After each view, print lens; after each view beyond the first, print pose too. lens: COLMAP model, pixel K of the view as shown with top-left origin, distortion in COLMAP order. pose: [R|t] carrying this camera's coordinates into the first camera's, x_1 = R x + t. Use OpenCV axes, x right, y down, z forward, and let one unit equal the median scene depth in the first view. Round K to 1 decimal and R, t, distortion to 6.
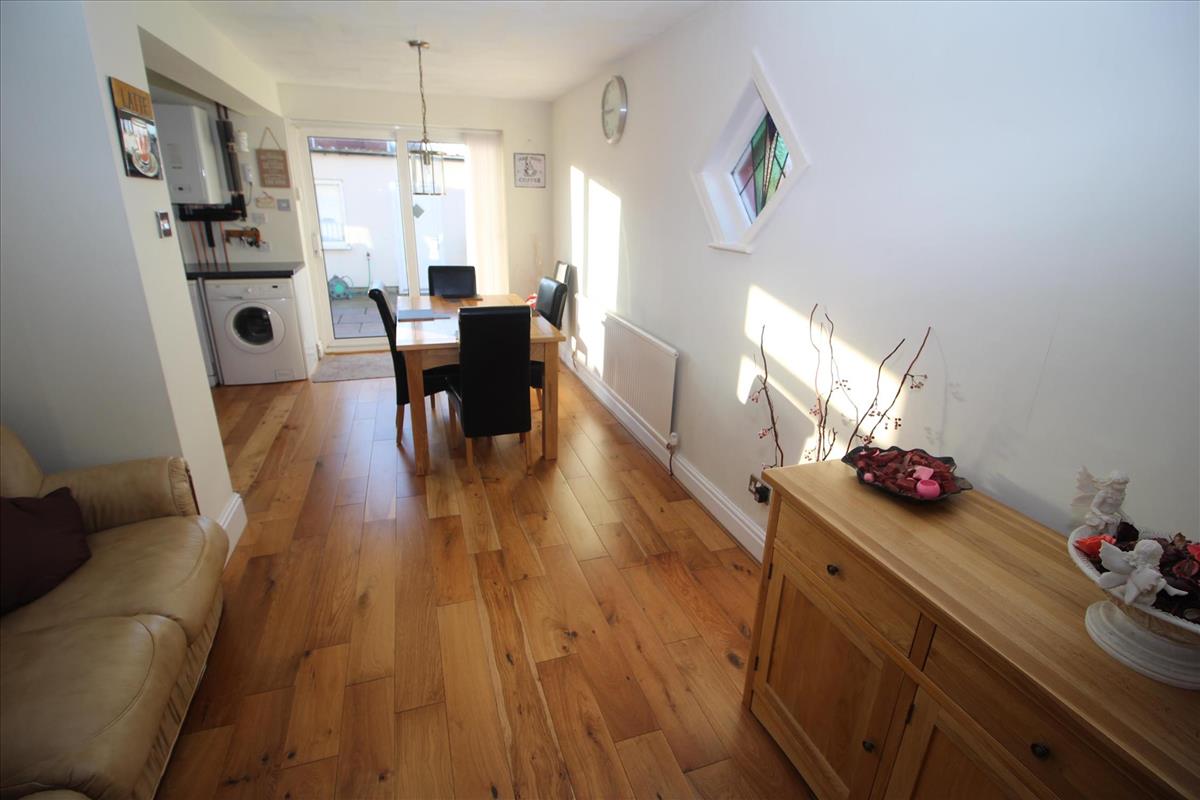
lens RADIAL K [[552.9, 0, 595.4], [0, 552.9, 398.8], [0, 0, 1]] dist [-0.002471, 0.000020]
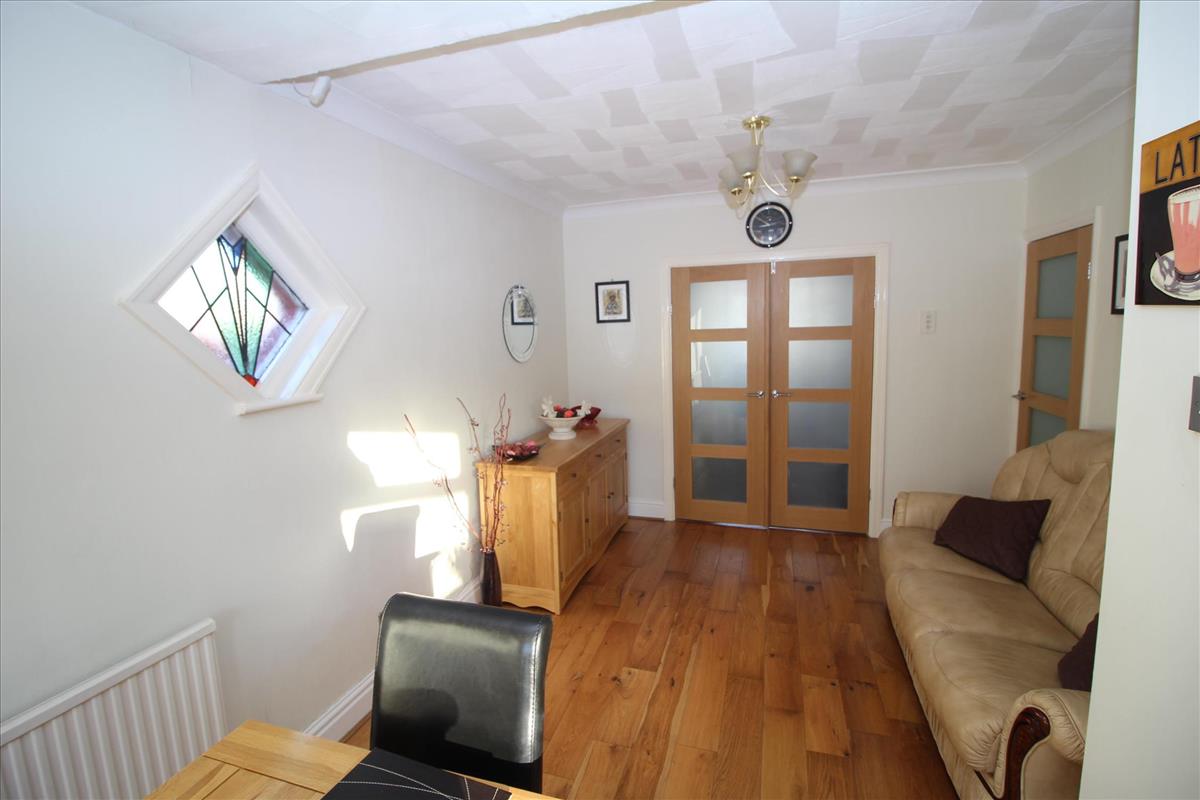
lens RADIAL K [[552.9, 0, 596.5], [0, 552.9, 402.1], [0, 0, 1]] dist [-0.002471, 0.000020]
pose [[-0.806488, -0.077338, 0.586170, -0.741460], [0.214514, 0.885582, 0.411982, -0.677952], [-0.550963, 0.458000, -0.697621, 1.778713]]
